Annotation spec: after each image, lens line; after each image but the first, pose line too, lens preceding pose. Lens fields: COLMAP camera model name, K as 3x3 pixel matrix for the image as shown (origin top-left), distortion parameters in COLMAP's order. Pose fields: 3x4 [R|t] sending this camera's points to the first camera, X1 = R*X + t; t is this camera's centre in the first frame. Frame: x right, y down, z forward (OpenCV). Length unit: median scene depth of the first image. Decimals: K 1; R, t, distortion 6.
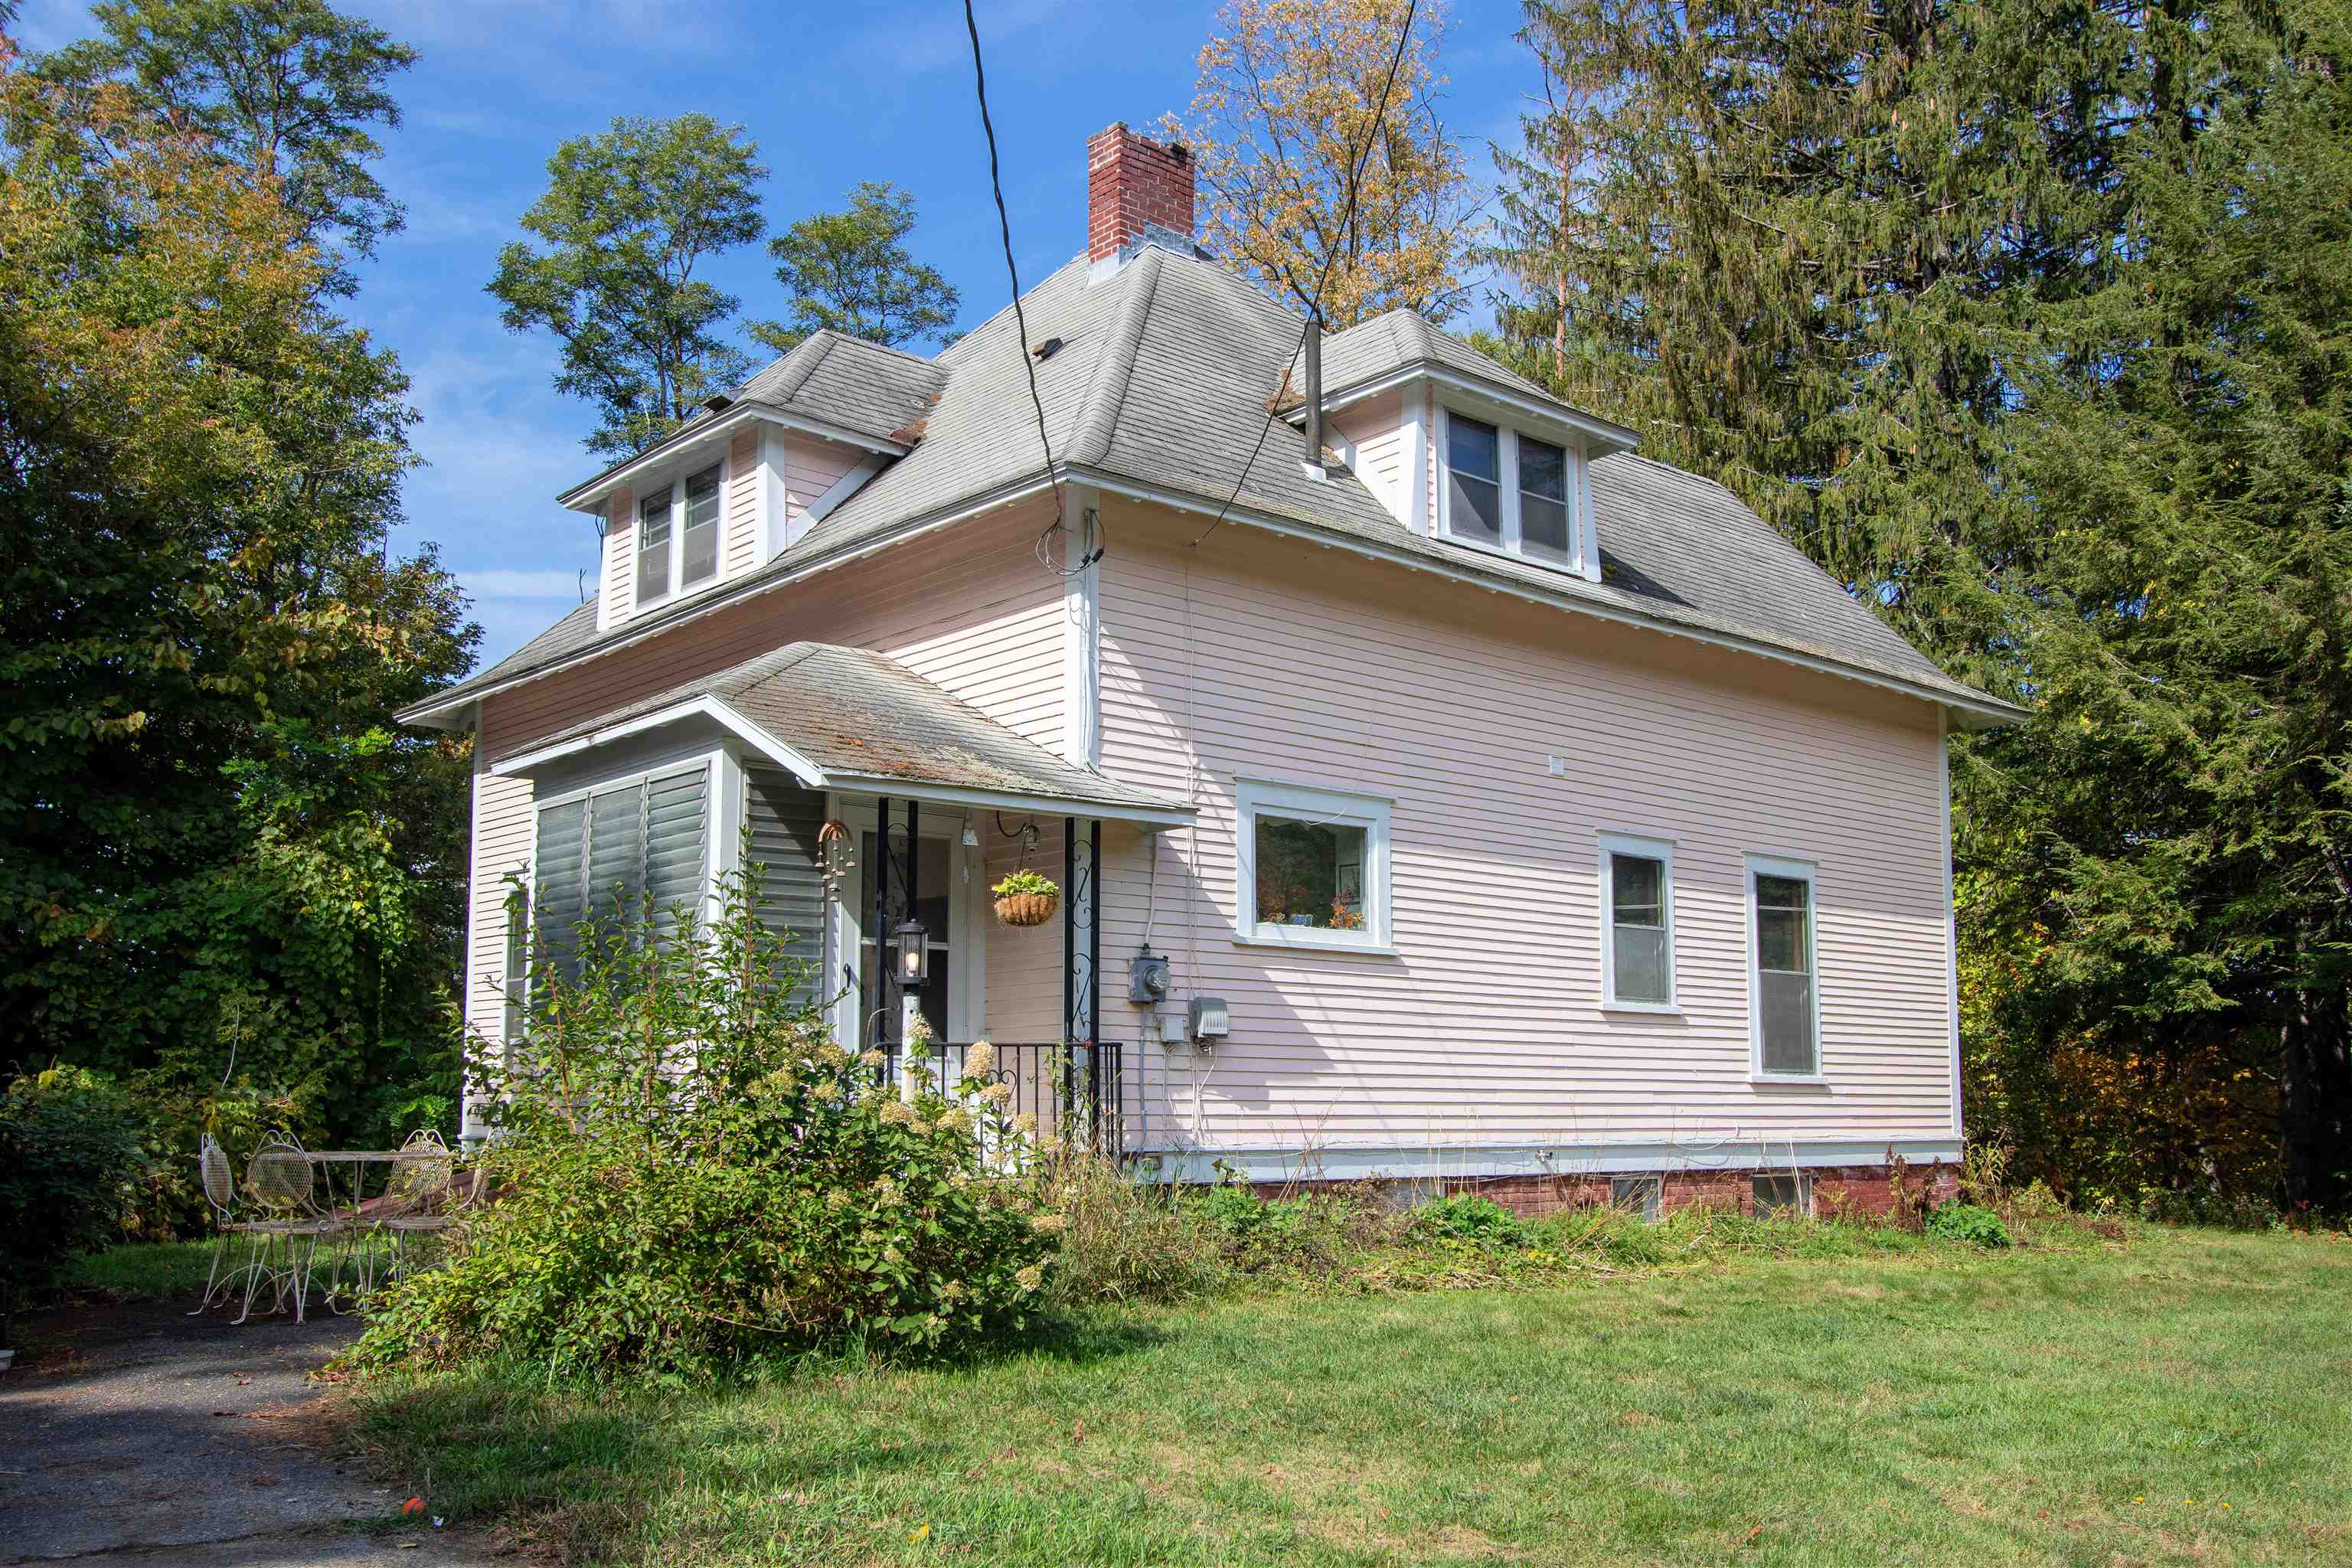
lens RADIAL K [[2077.0, 0, 1165.1], [0, 2077.0, 909.8], [0, 0, 1]] dist [-0.003270, 0.012558]
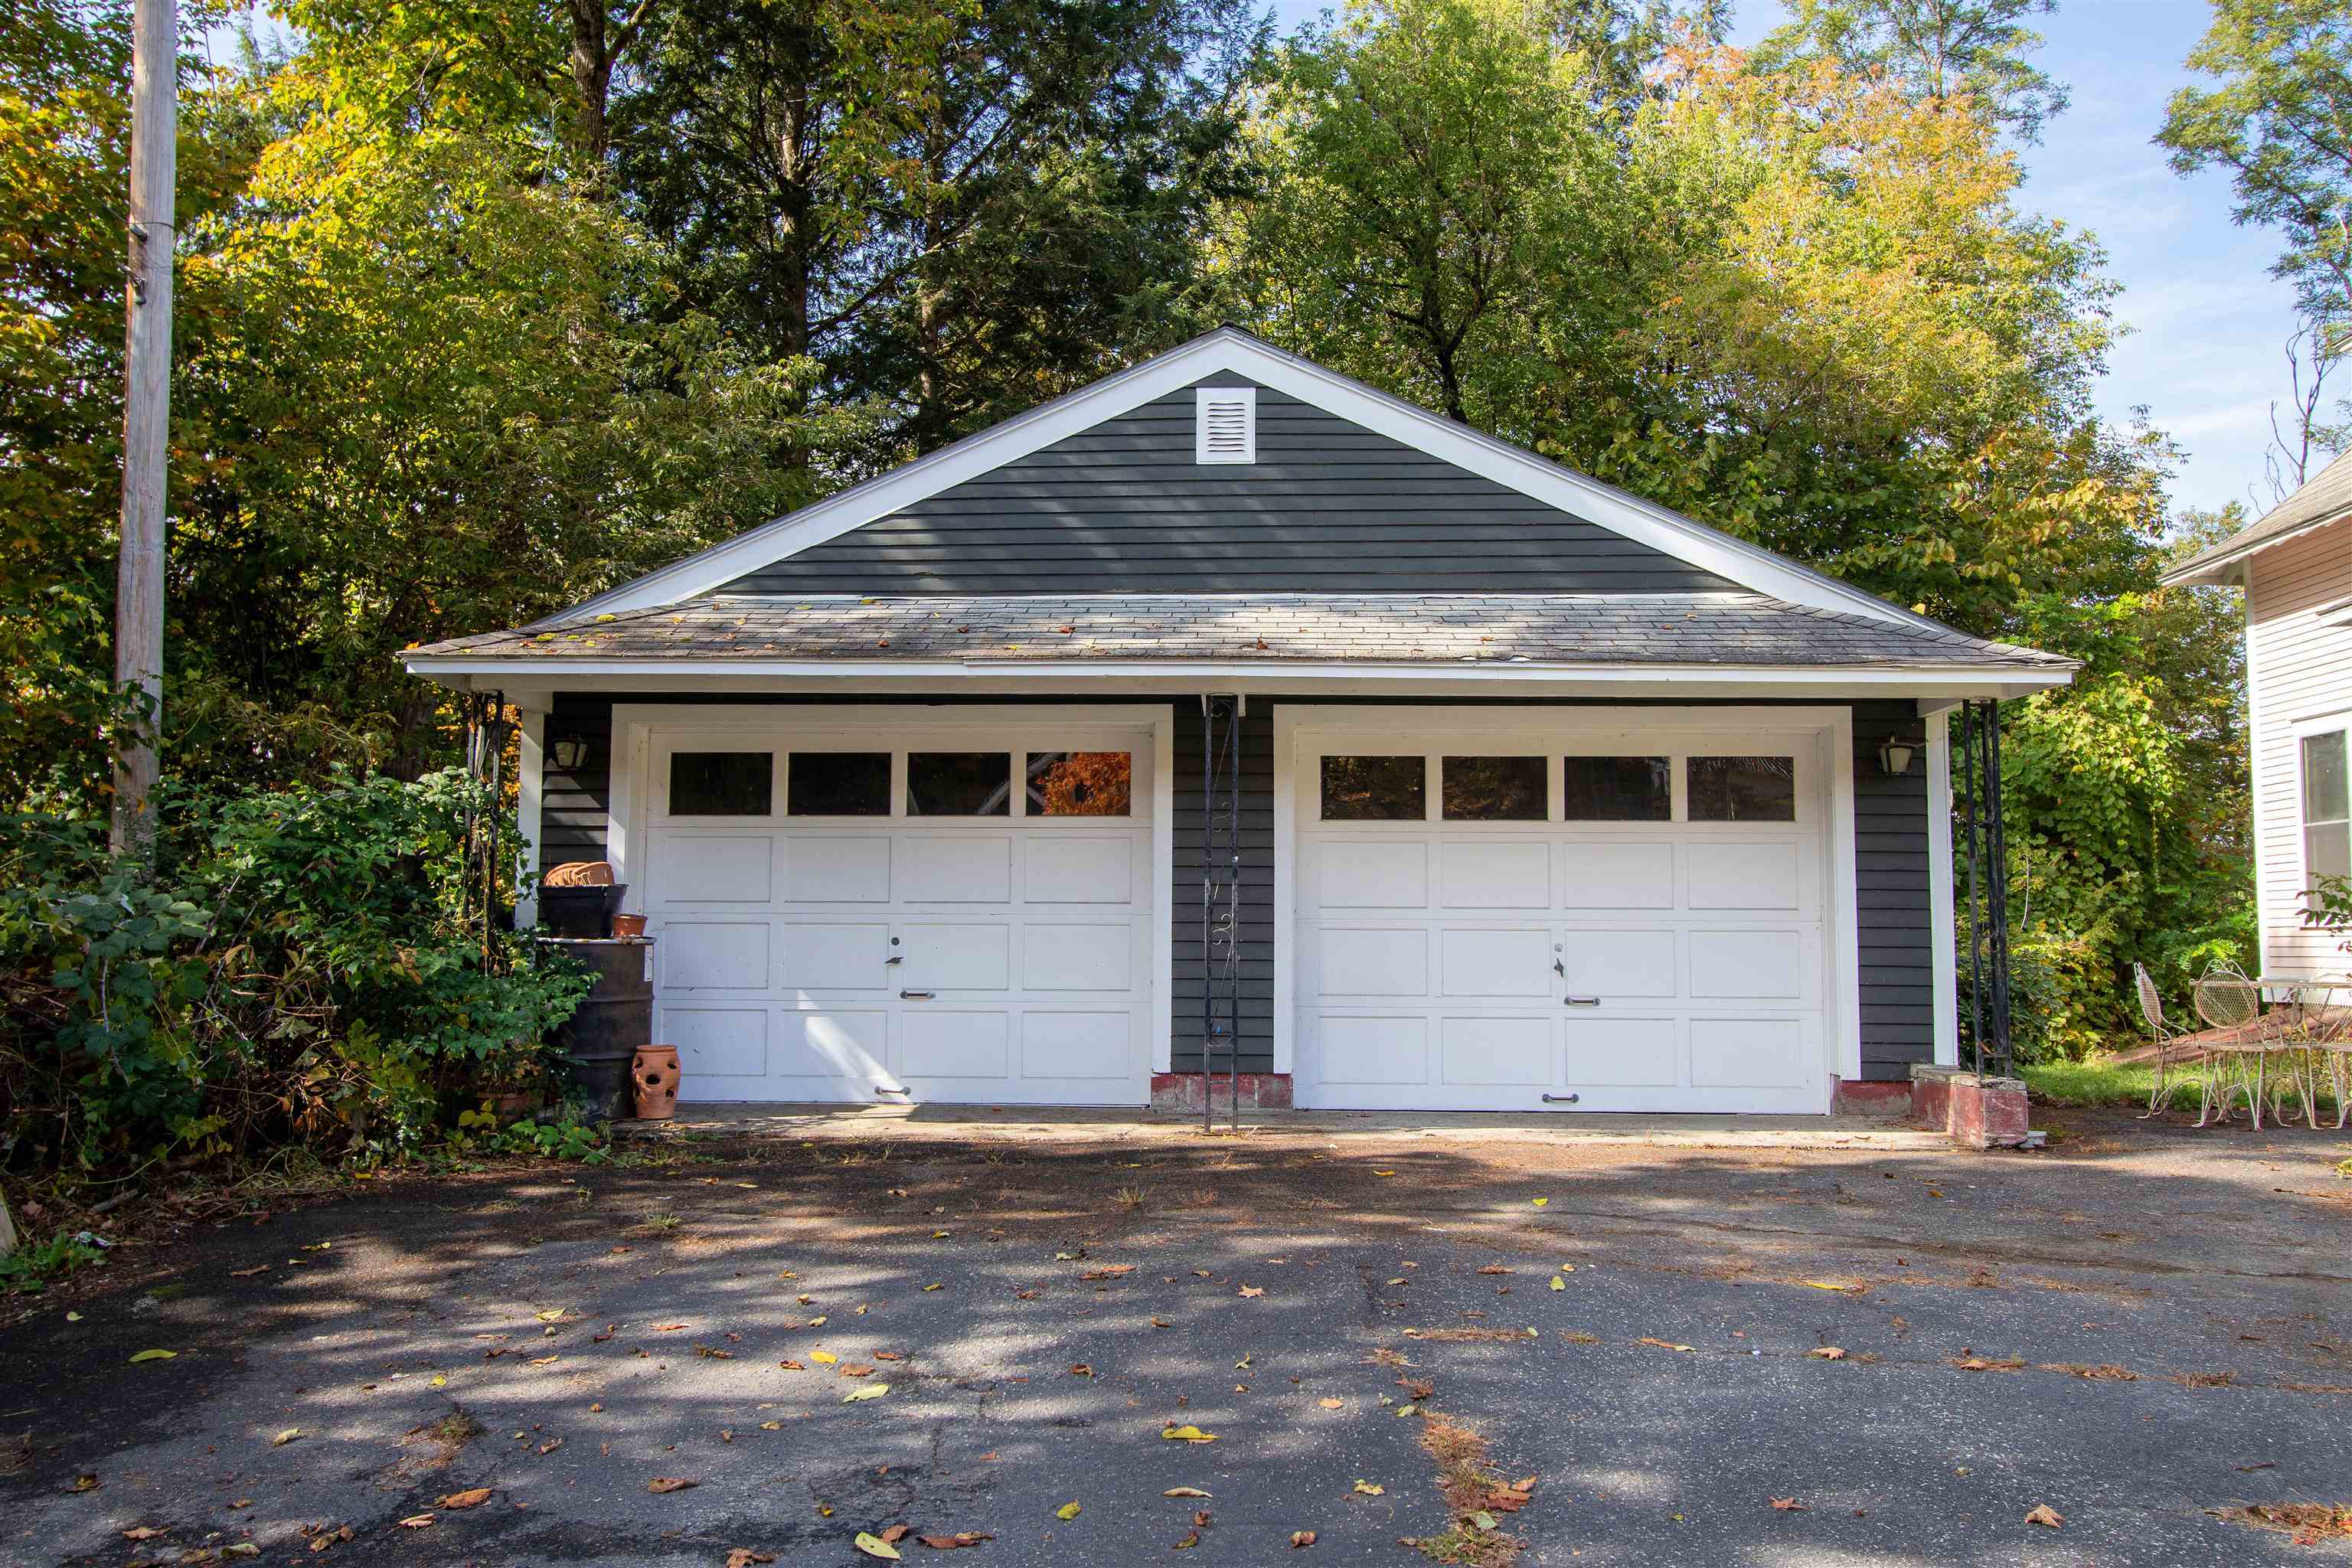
lens RADIAL K [[2016.9, 0, 1136.2], [0, 2016.9, 779.4], [0, 0, 1]] dist [-0.005459, 0.004495]
pose [[0.715309, -0.057990, -0.696398, -0.039373], [0.061204, 0.997920, -0.020232, -0.003514], [0.696123, -0.028150, 0.717371, -0.107545]]
